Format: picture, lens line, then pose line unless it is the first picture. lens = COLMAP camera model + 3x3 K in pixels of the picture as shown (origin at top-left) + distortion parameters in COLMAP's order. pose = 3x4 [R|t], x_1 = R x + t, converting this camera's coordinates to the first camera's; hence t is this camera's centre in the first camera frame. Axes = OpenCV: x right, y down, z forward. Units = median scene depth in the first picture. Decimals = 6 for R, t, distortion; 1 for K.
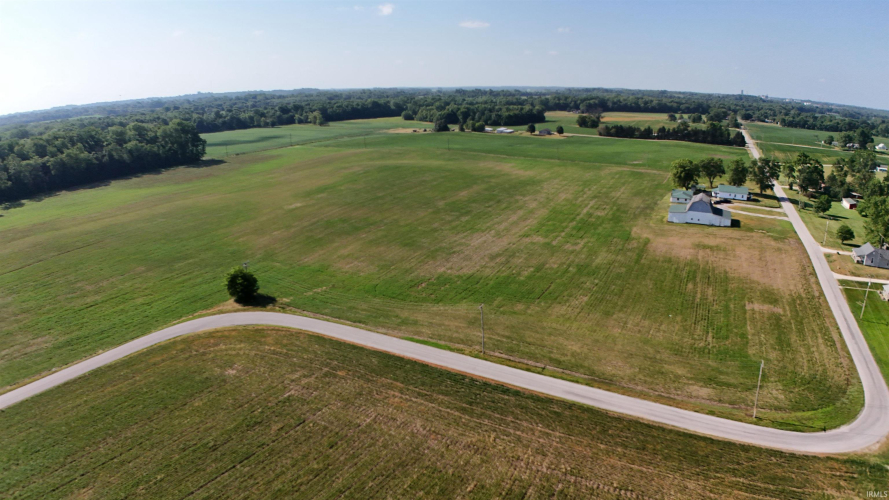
lens RADIAL K [[542.0, 0, 443.5], [0, 542.0, 253.5], [0, 0, 1]] dist [-0.176912, 0.015816]
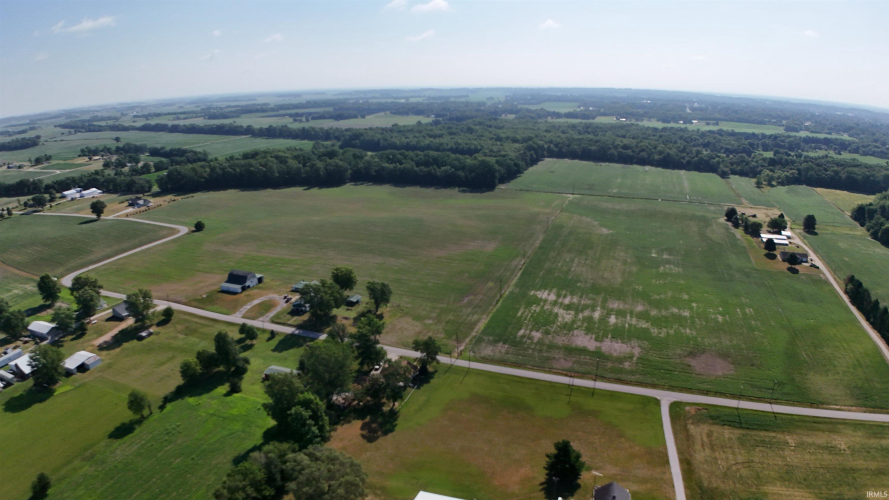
lens RADIAL K [[542.0, 0, 443.5], [0, 542.0, 253.5], [0, 0, 1]] dist [-0.176912, 0.015816]
pose [[0.119787, 0.305065, -0.944768, 2.142485], [-0.288728, 0.921193, 0.260845, -0.779168], [0.949888, 0.241535, 0.198428, 1.304002]]
